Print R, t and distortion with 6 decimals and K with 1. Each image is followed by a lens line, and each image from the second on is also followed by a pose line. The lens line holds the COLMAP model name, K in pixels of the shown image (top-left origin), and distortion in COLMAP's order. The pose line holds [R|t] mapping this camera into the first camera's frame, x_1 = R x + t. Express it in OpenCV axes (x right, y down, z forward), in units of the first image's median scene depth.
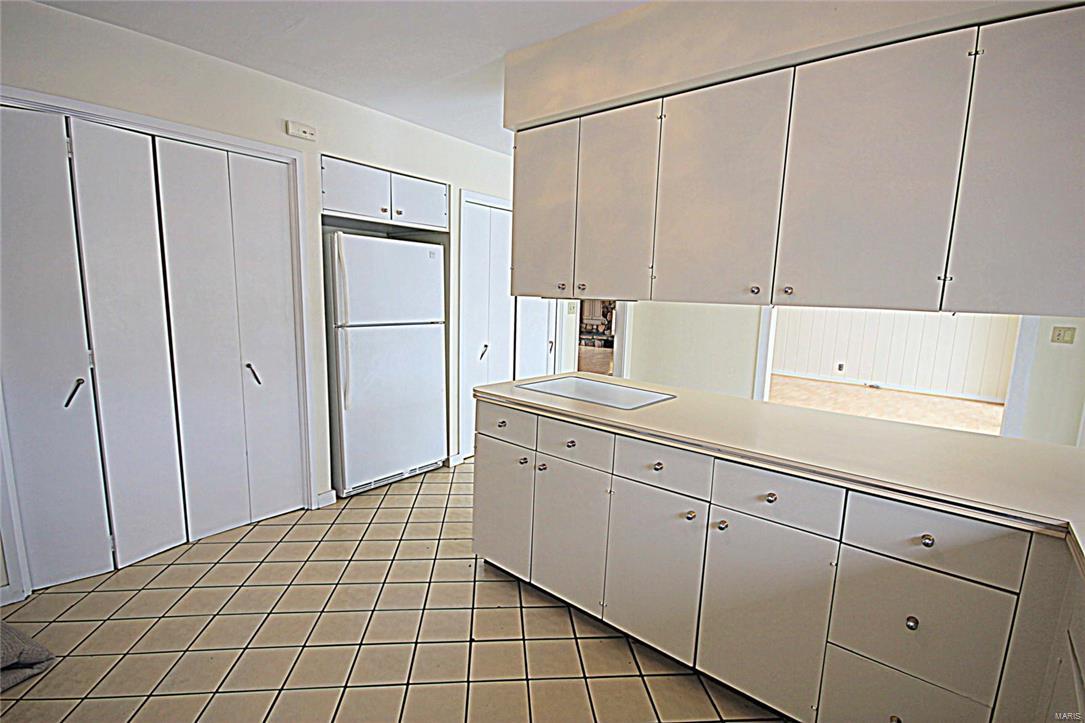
lens RADIAL K [[504.0, 0, 548.6], [0, 504.0, 370.8], [0, 0, 1]] dist [-0.003207, -0.000332]
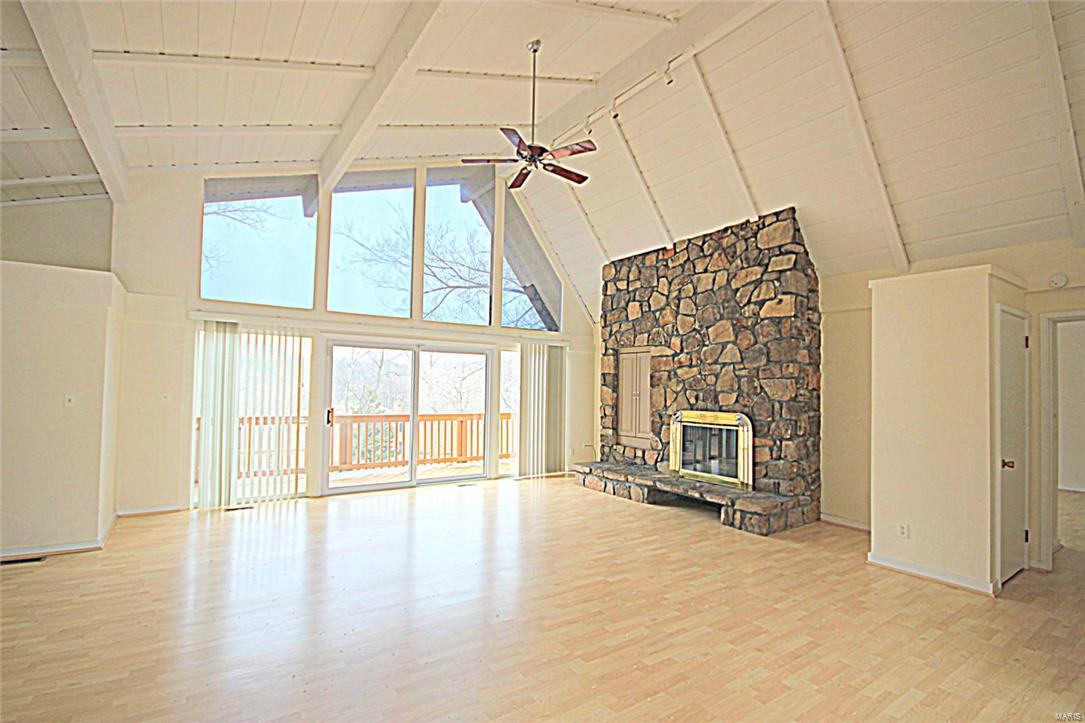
lens RADIAL K [[504.0, 0, 548.6], [0, 504.0, 370.8], [0, 0, 1]] dist [-0.003207, -0.000332]
pose [[0.962488, -0.017157, -0.270781, 0.143978], [-0.033341, 0.982956, -0.180790, -0.076133], [0.269268, 0.183036, 0.945512, 0.510323]]
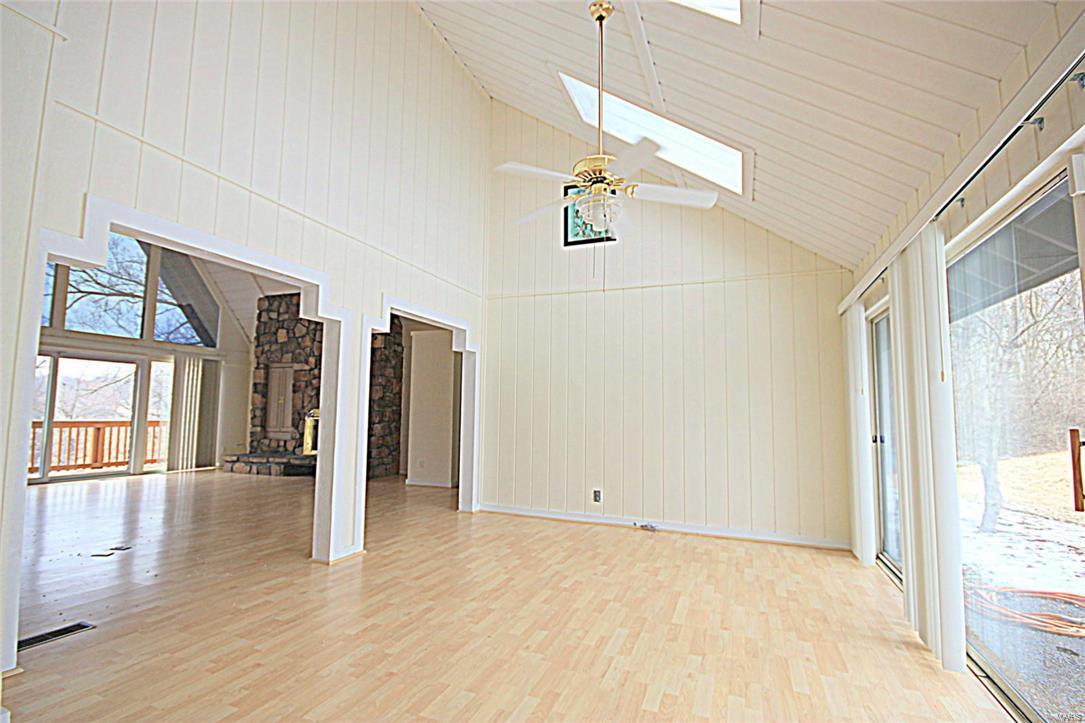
lens RADIAL K [[504.0, 0, 548.6], [0, 504.0, 370.8], [0, 0, 1]] dist [-0.003207, -0.000332]
pose [[0.949709, 0.010201, 0.312968, 0.218598], [0.061581, 0.973867, -0.218610, -0.015587], [-0.307019, 0.226889, 0.924262, 0.281645]]
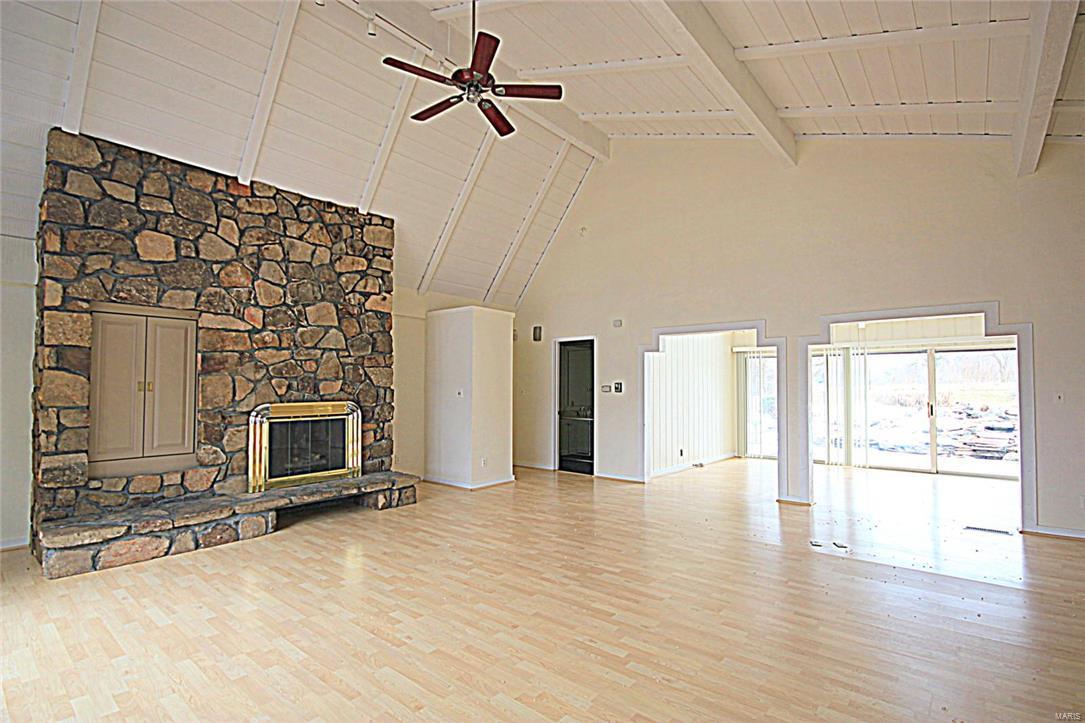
lens RADIAL K [[510.4, 0, 549.8], [0, 510.4, 371.0], [0, 0, 1]] dist [0.000123, 0.000035]
pose [[-0.000198, 0.004370, 0.999990, -0.223200], [0.149962, 0.988683, -0.004291, -0.119018], [-0.988692, 0.149959, -0.000851, 0.780371]]
